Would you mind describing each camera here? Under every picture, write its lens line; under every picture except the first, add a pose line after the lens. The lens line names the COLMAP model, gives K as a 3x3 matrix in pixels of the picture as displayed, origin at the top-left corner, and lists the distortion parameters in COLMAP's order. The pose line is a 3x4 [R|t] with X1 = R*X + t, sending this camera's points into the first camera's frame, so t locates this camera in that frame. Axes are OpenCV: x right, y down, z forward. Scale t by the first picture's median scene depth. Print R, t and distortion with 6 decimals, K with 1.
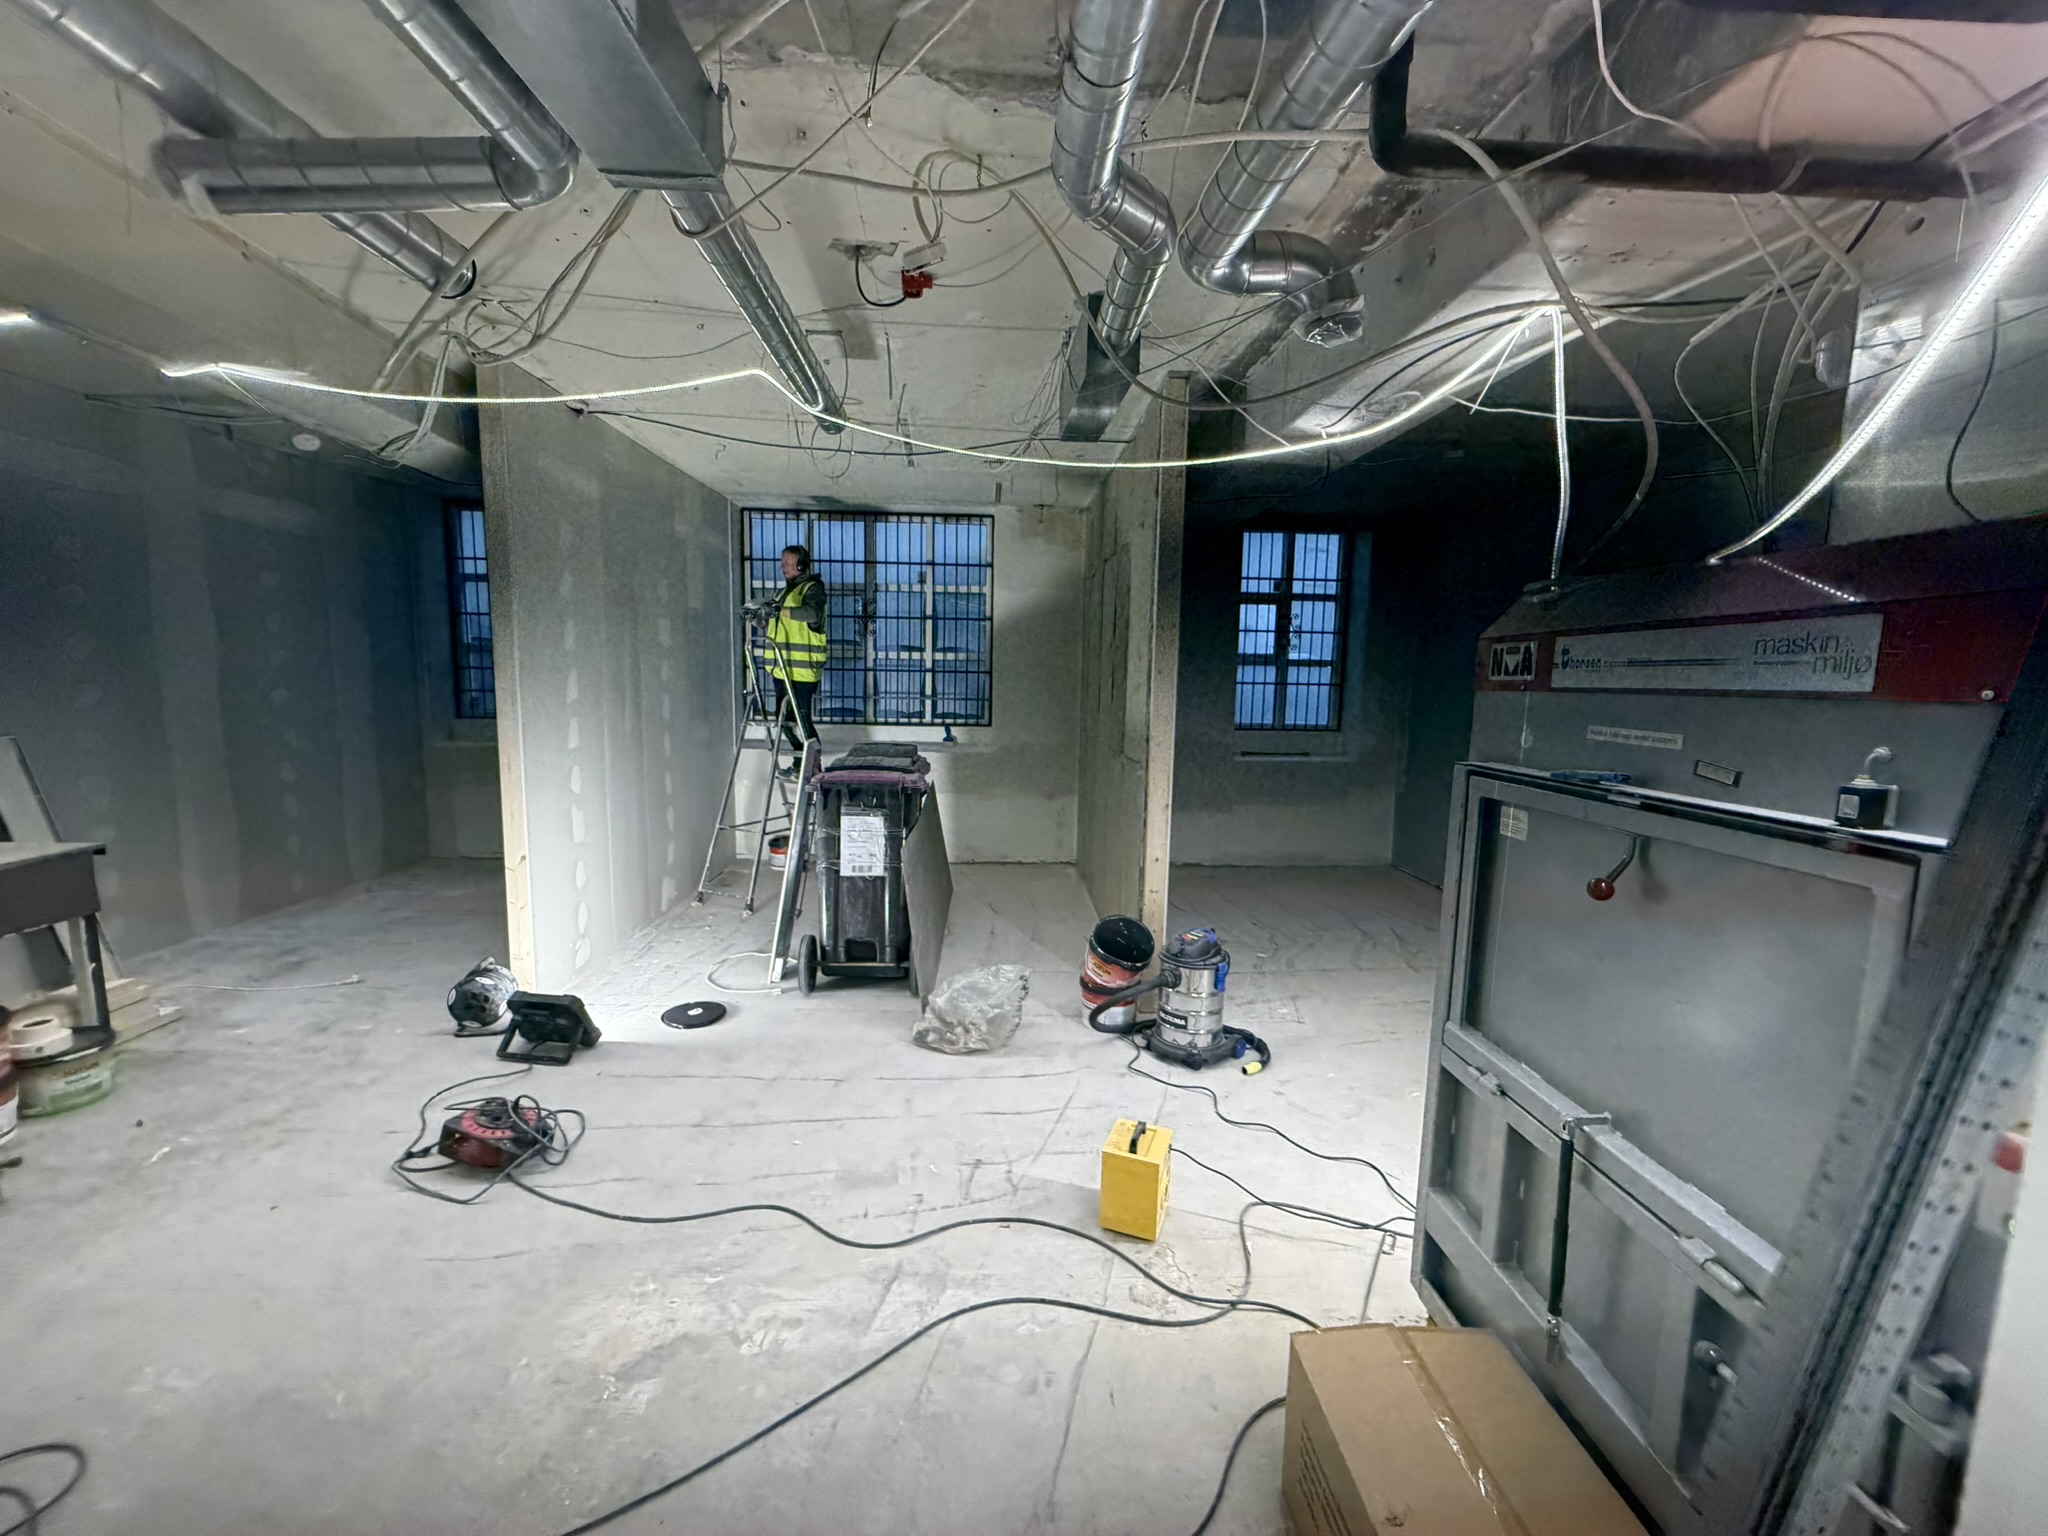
lens RADIAL K [[813.9, 0, 1021.6], [0, 813.9, 768.6], [0, 0, 1]] dist [-0.001749, 0.000208]
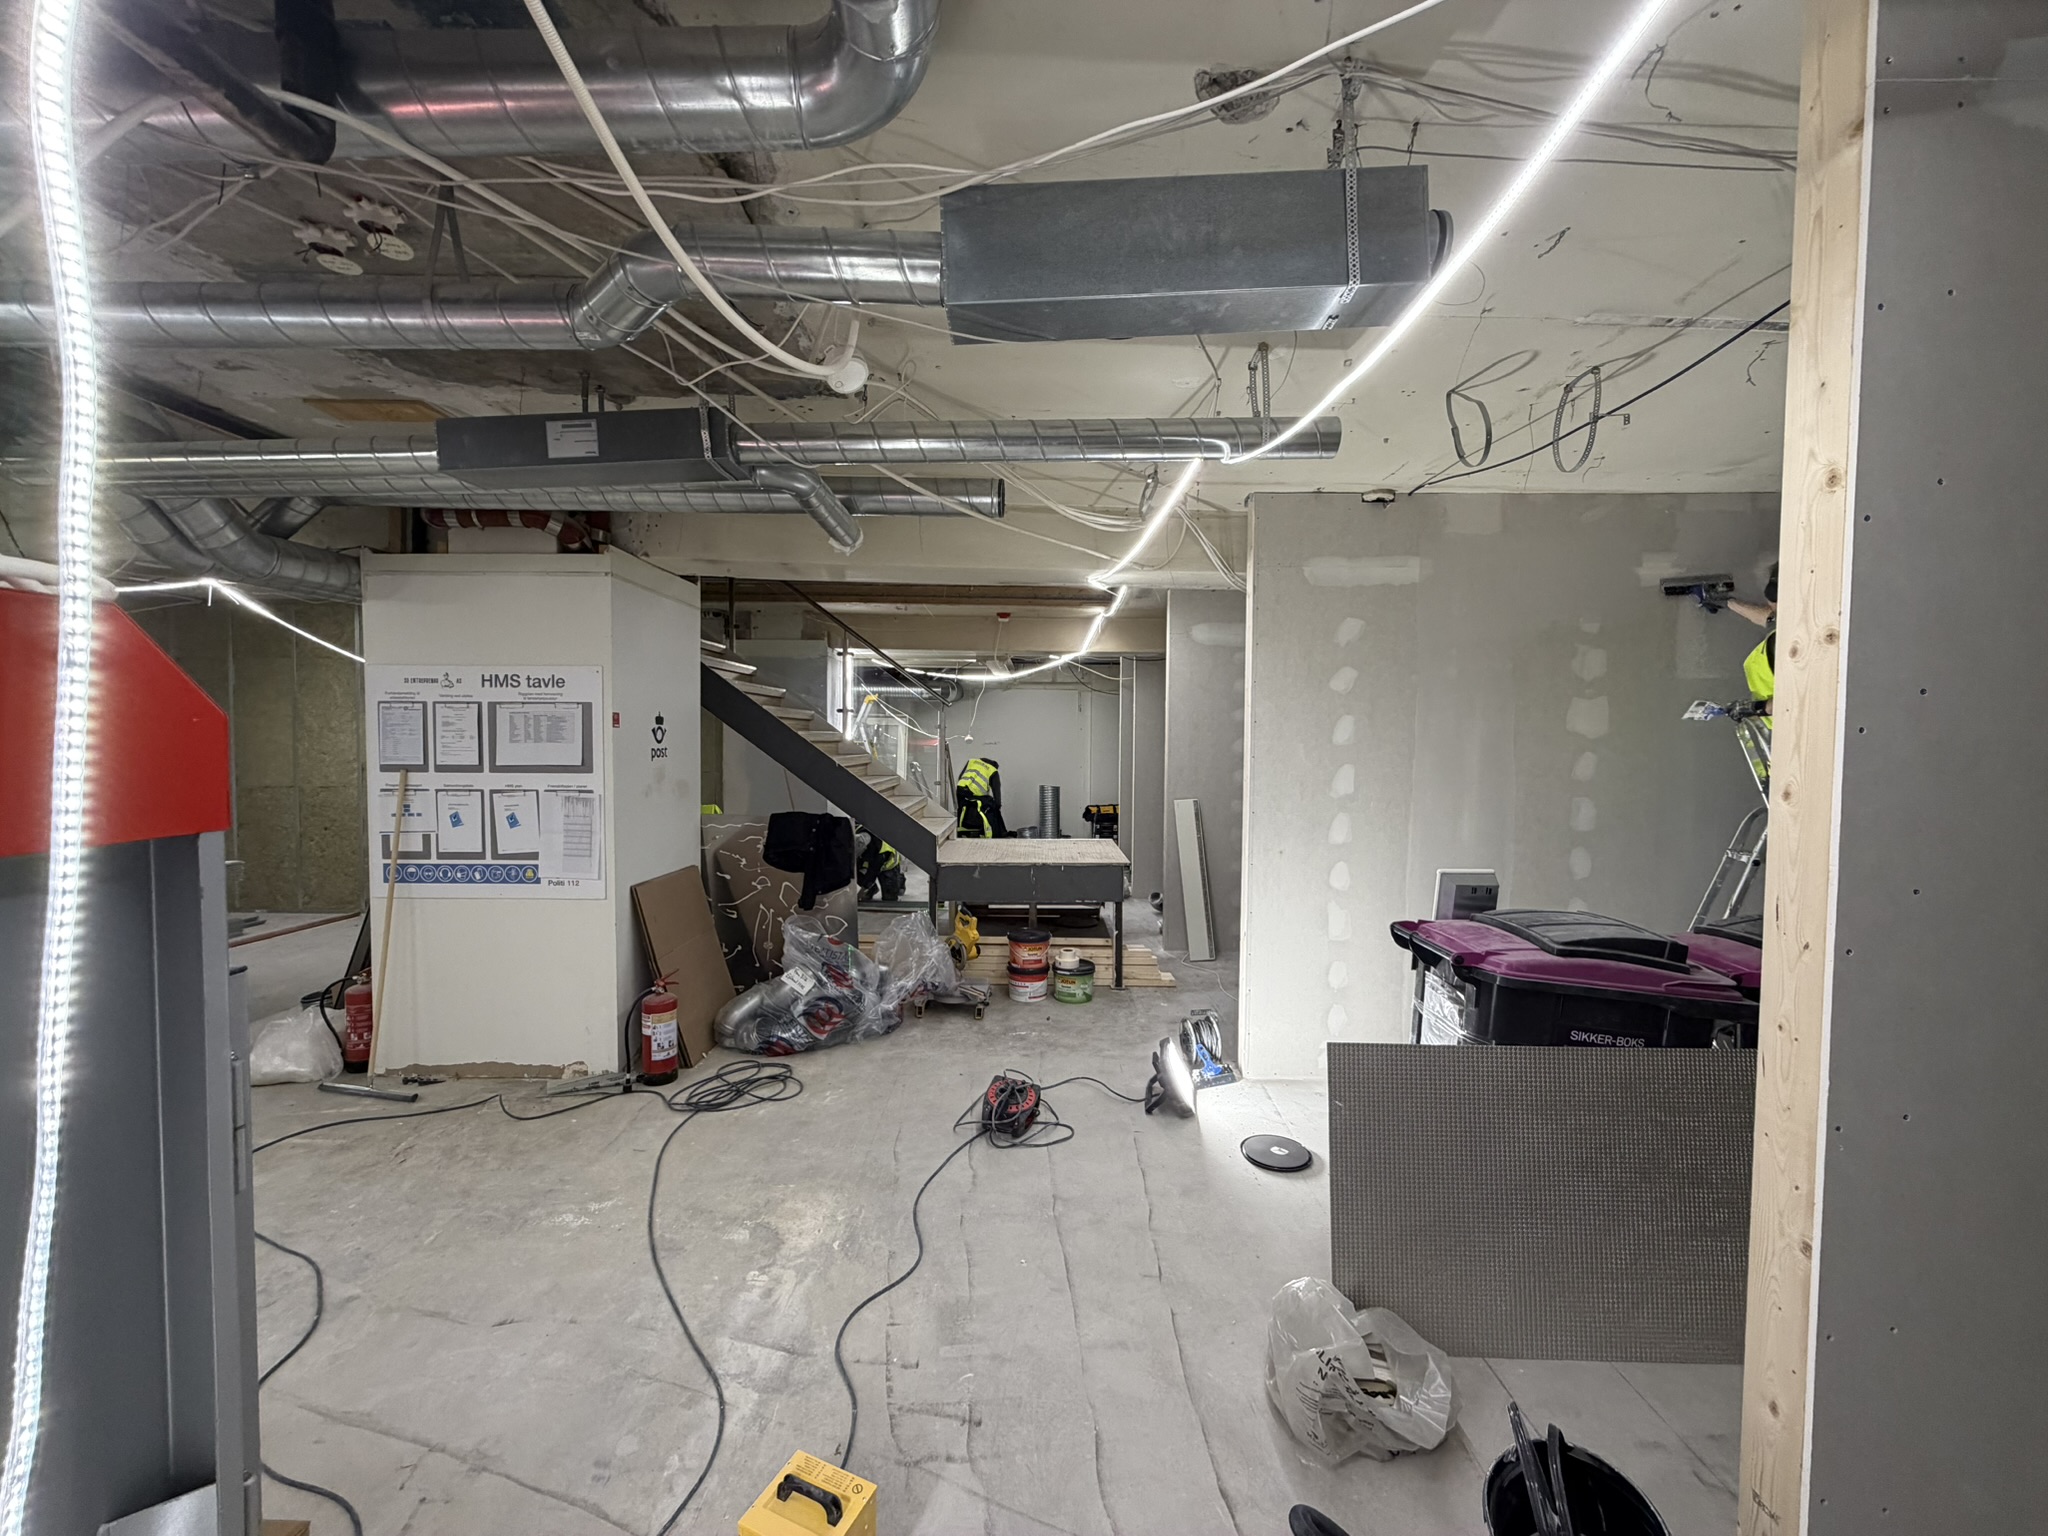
lens RADIAL K [[813.9, 0, 1021.4], [0, 813.9, 770.5], [0, 0, 1]] dist [-0.001749, 0.000208]
pose [[-0.066013, 0.018799, -0.997642, 0.714279], [-0.123123, 0.992028, 0.026840, -0.144413], [0.990193, 0.124605, -0.063172, 1.073608]]
